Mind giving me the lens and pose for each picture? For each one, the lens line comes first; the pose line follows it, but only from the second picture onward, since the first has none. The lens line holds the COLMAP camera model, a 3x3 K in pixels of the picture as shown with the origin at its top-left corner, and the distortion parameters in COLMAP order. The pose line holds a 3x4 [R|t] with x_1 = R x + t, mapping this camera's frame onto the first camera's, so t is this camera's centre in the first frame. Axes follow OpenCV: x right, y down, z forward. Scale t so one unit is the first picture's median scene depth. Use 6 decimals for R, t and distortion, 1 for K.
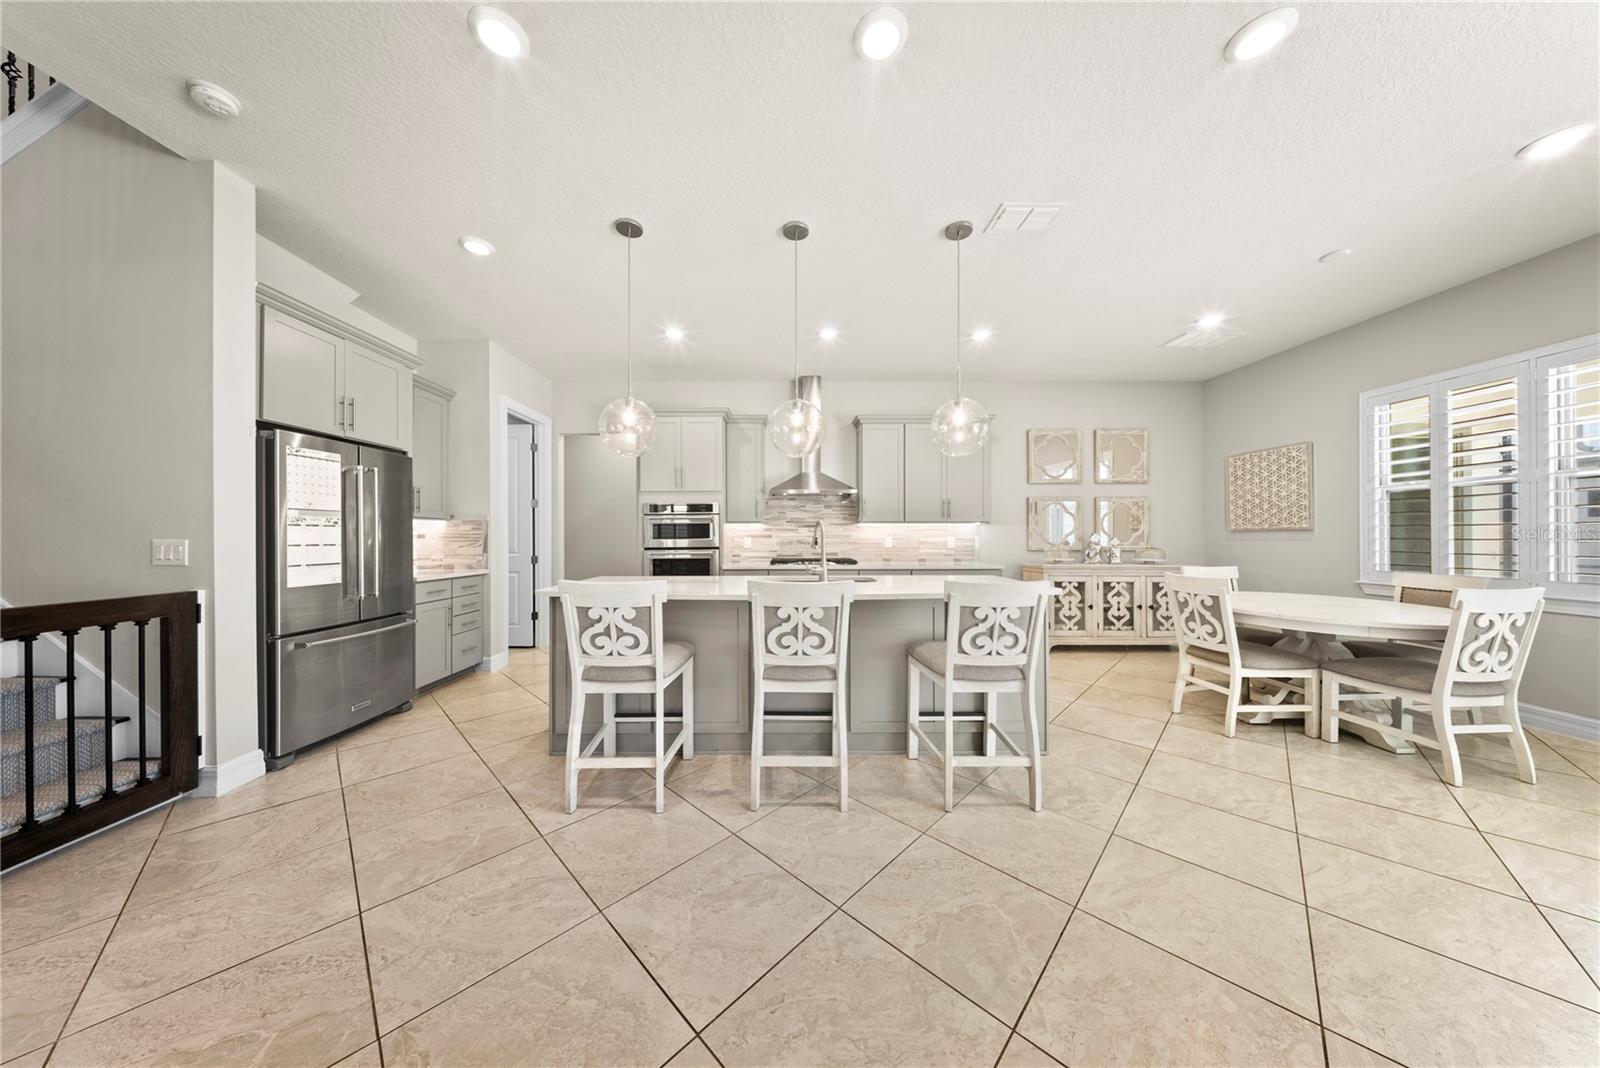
lens RADIAL K [[476.9, 0, 790.7], [0, 476.9, 533.3], [0, 0, 1]] dist [-0.002332, -0.001097]
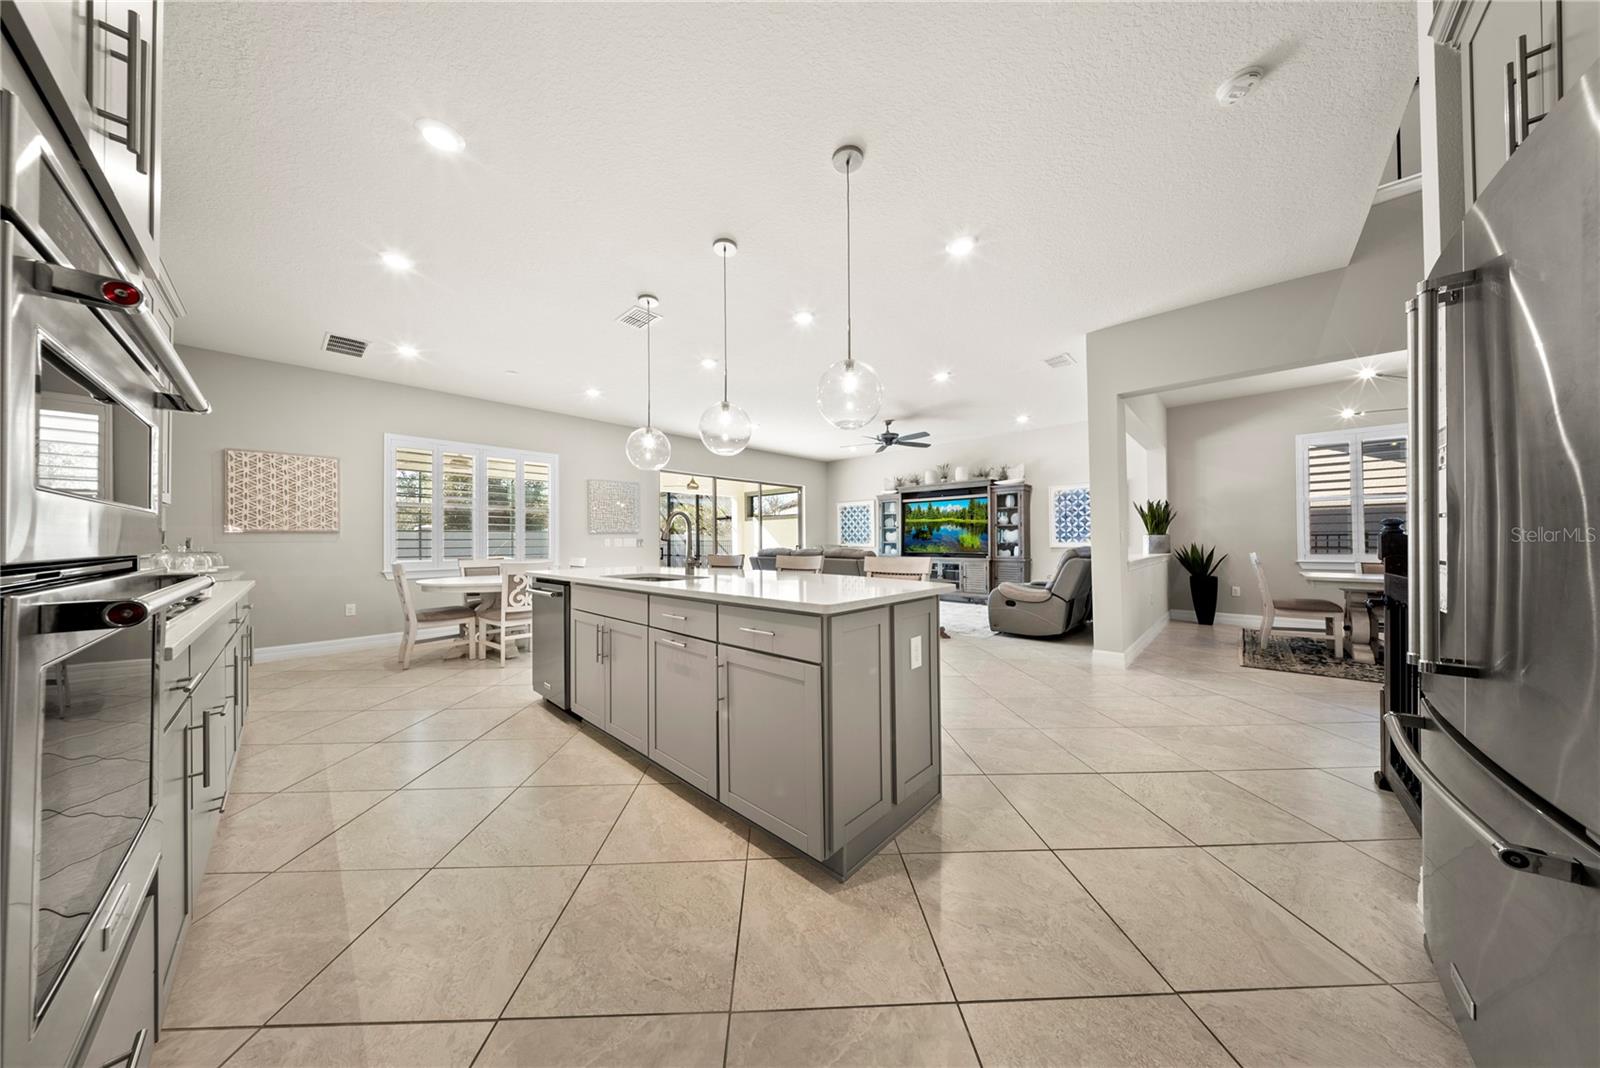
lens RADIAL K [[476.9, 0, 790.7], [0, 476.9, 533.1], [0, 0, 1]] dist [-0.002332, -0.001097]
pose [[-0.717075, 0.021127, 0.696676, -0.591020], [0.005809, 0.999687, -0.024337, 0.032159], [-0.696972, -0.013404, -0.716973, 1.165333]]
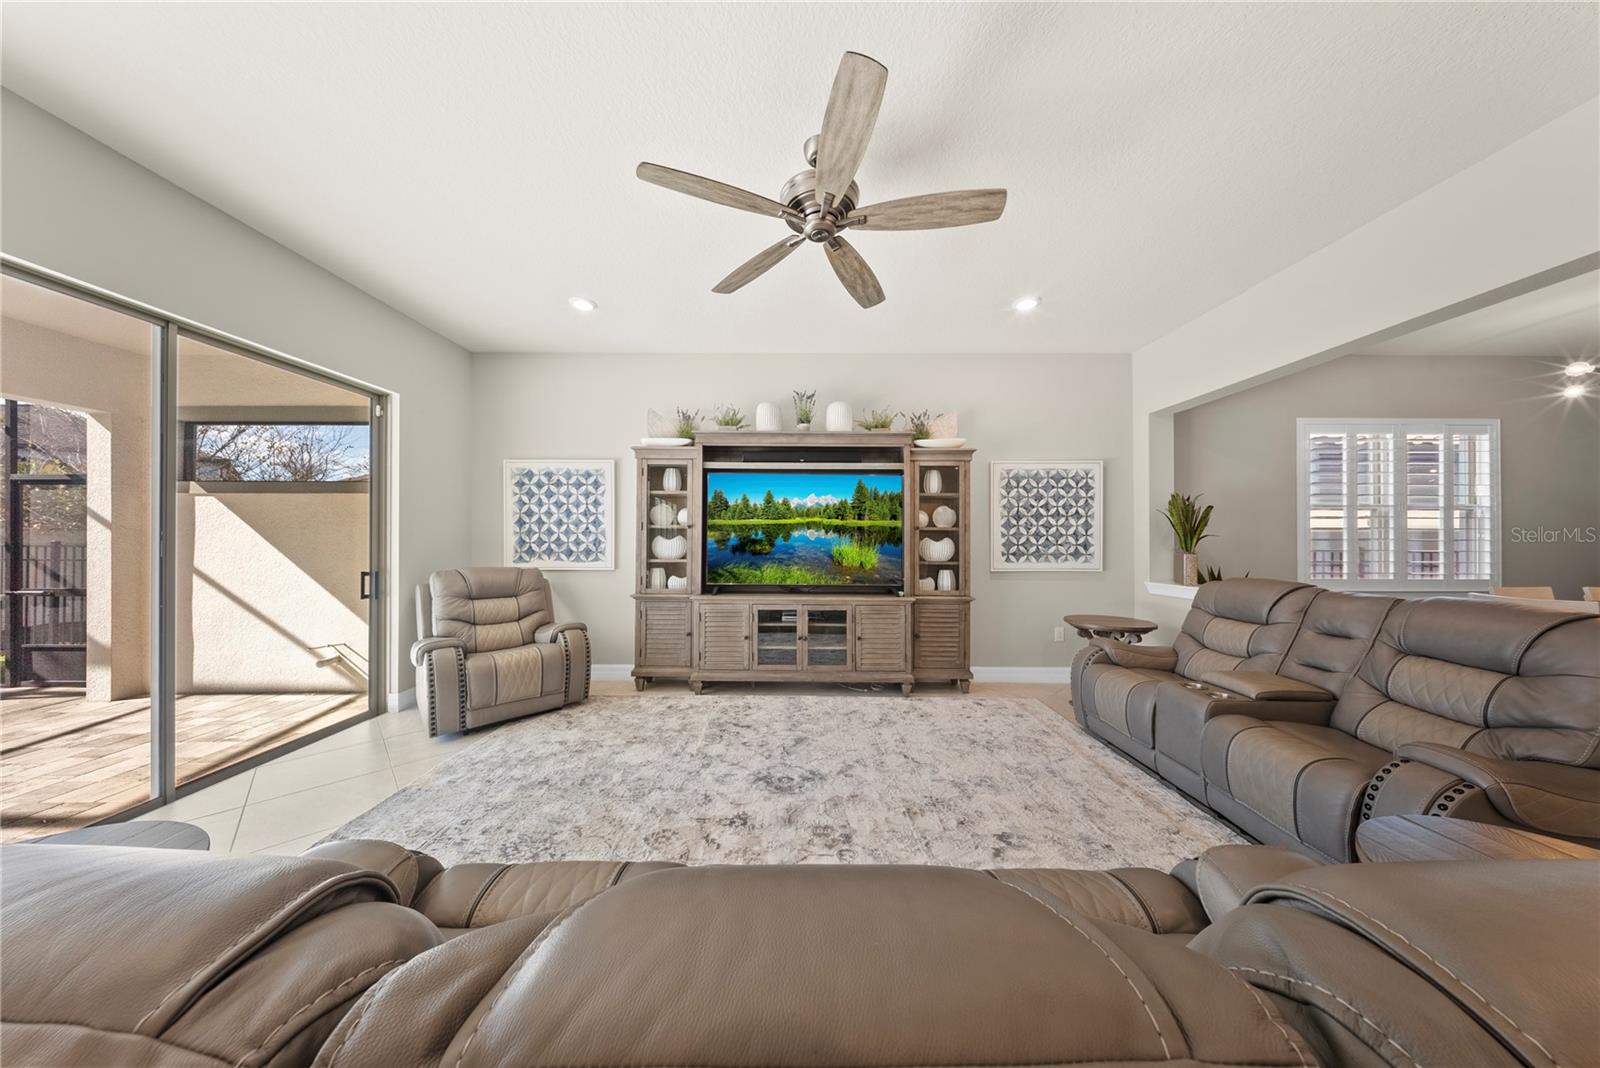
lens RADIAL K [[476.9, 0, 802.0], [0, 476.9, 538.6], [0, 0, 1]] dist [-0.002332, -0.001097]
pose [[-0.999946, 0.000118, 0.010394, 0.445173], [0.000069, 0.999989, -0.004773, -0.020742], [-0.010394, -0.004772, -0.999935, 0.079626]]
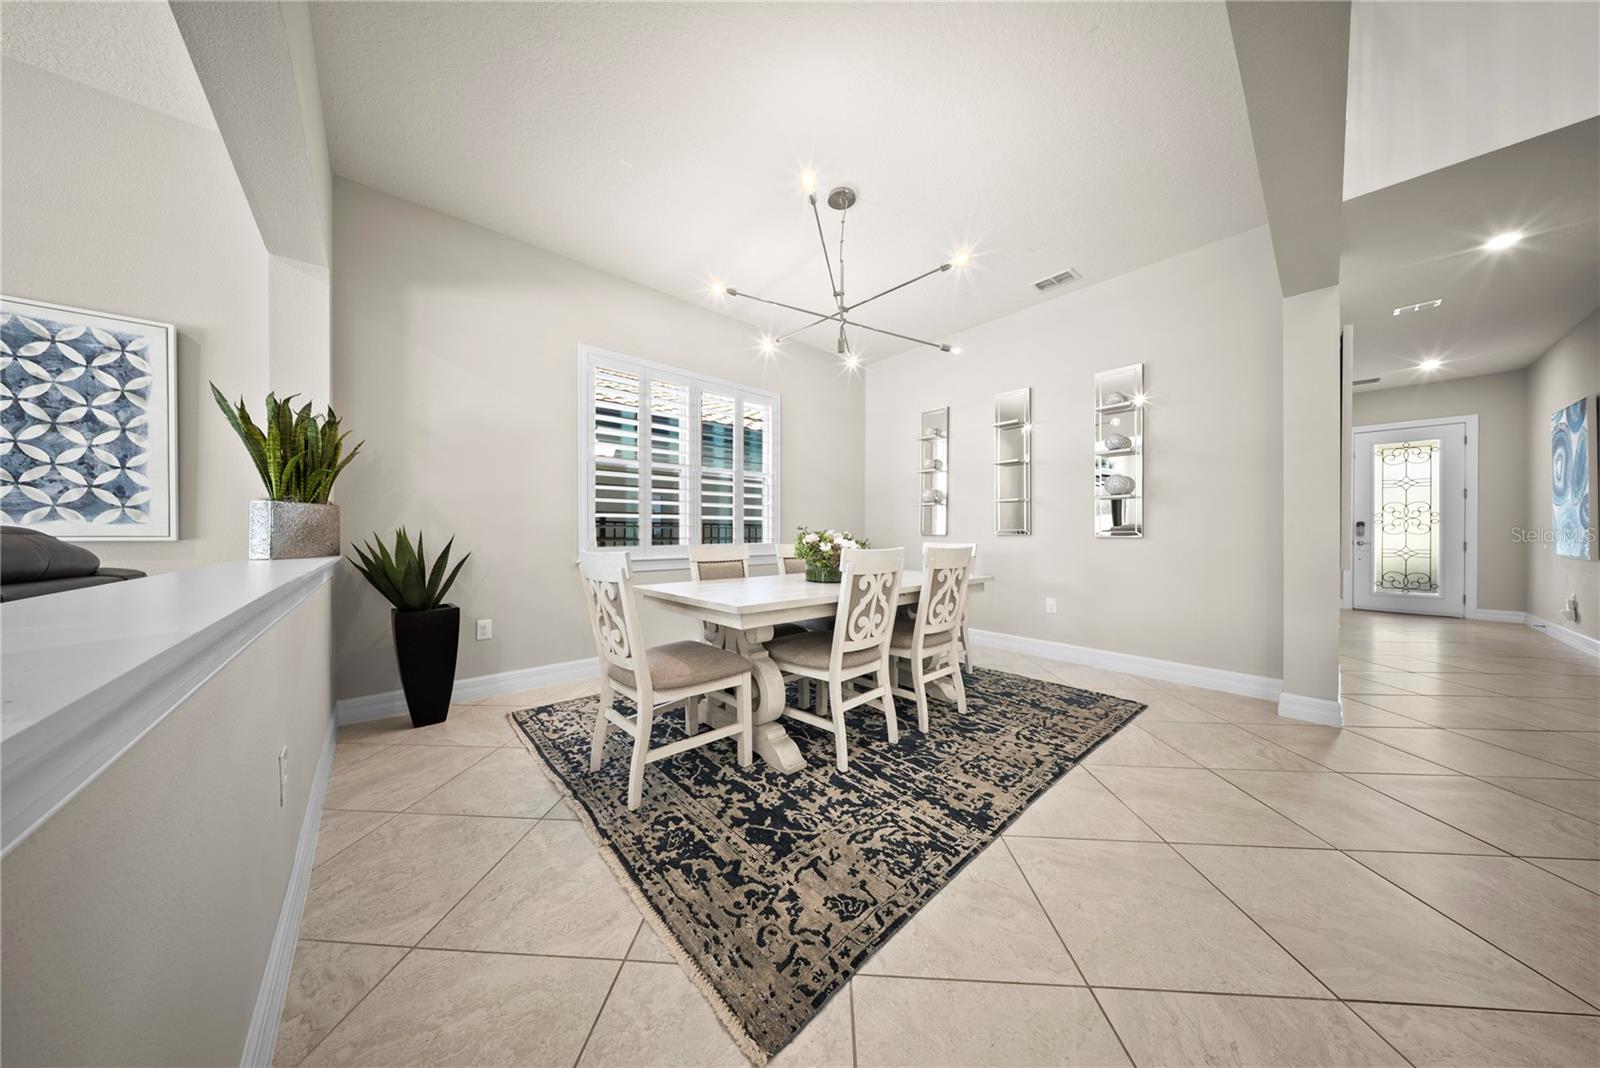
lens RADIAL K [[476.9, 0, 792.0], [0, 476.9, 537.2], [0, 0, 1]] dist [-0.002332, -0.001097]
pose [[-0.755816, 0.008111, -0.654734, -0.420091], [0.003450, 0.999959, 0.008406, 0.043323], [0.654775, 0.004094, -0.755813, -0.123382]]
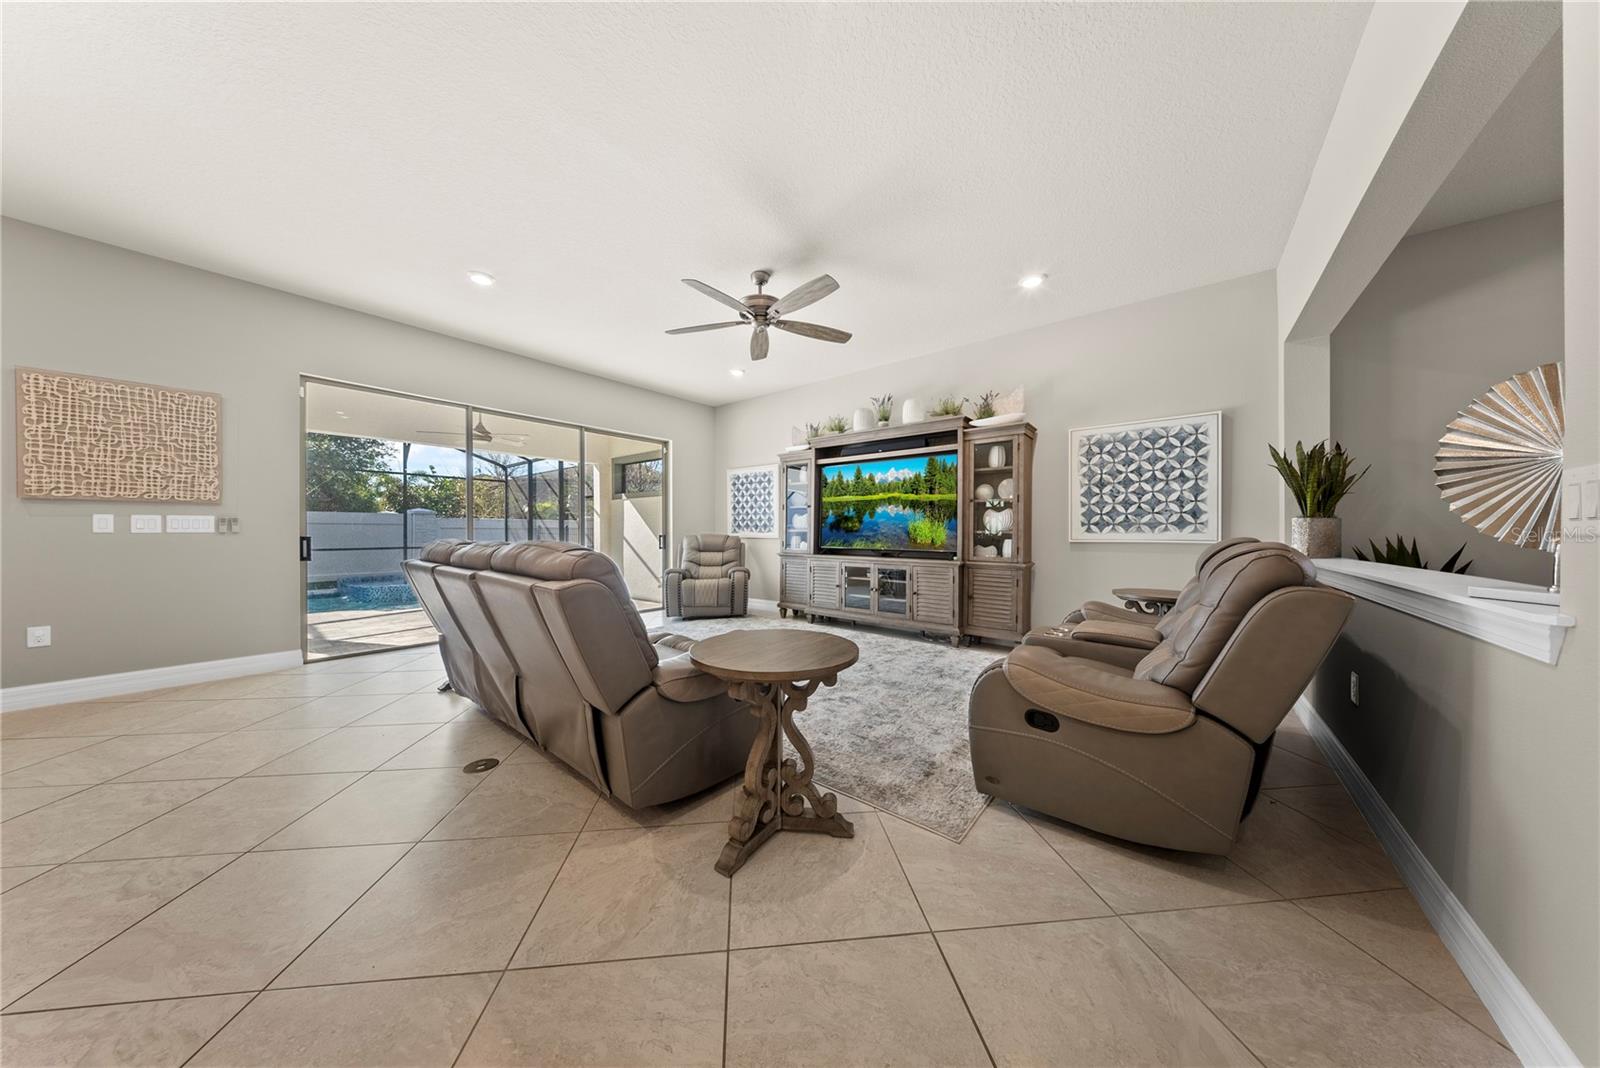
lens RADIAL K [[476.9, 0, 792.4], [0, 476.9, 534.0], [0, 0, 1]] dist [-0.002332, -0.001097]
pose [[-0.766904, -0.000300, 0.641761, -0.190090], [-0.002871, 0.999991, -0.002963, 0.036796], [-0.641755, -0.004115, -0.766899, 0.206489]]
